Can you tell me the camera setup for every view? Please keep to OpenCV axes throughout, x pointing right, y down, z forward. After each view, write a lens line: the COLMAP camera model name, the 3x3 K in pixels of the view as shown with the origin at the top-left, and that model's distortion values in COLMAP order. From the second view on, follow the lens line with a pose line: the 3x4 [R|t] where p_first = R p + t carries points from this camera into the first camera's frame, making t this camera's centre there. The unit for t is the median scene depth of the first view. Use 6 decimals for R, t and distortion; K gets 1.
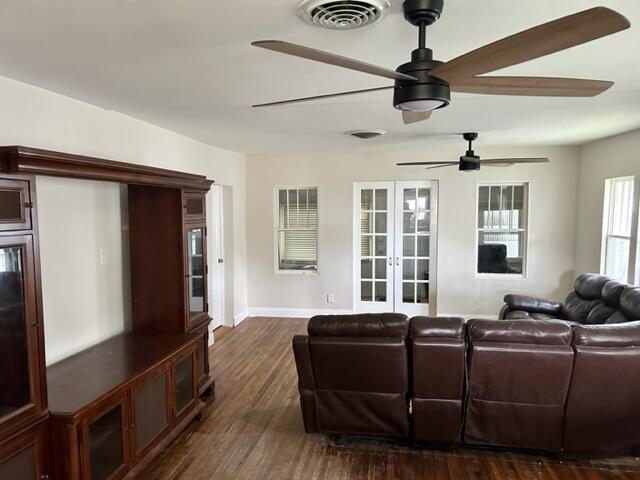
lens RADIAL K [[483.7, 0, 324.8], [0, 483.7, 242.4], [0, 0, 1]] dist [0.055566, -0.069684]
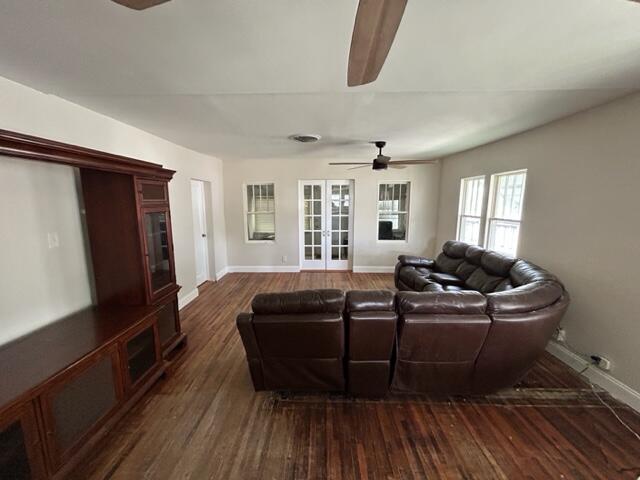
lens RADIAL K [[258.8, 0, 320.0], [0, 258.8, 240.0], [0, 0, 1]] dist [-0.001152, -0.003831]
pose [[0.991580, -0.018851, 0.128114, 0.037193], [0.008757, 0.996844, 0.078899, -0.008959], [-0.129197, -0.077113, 0.988616, 0.376365]]
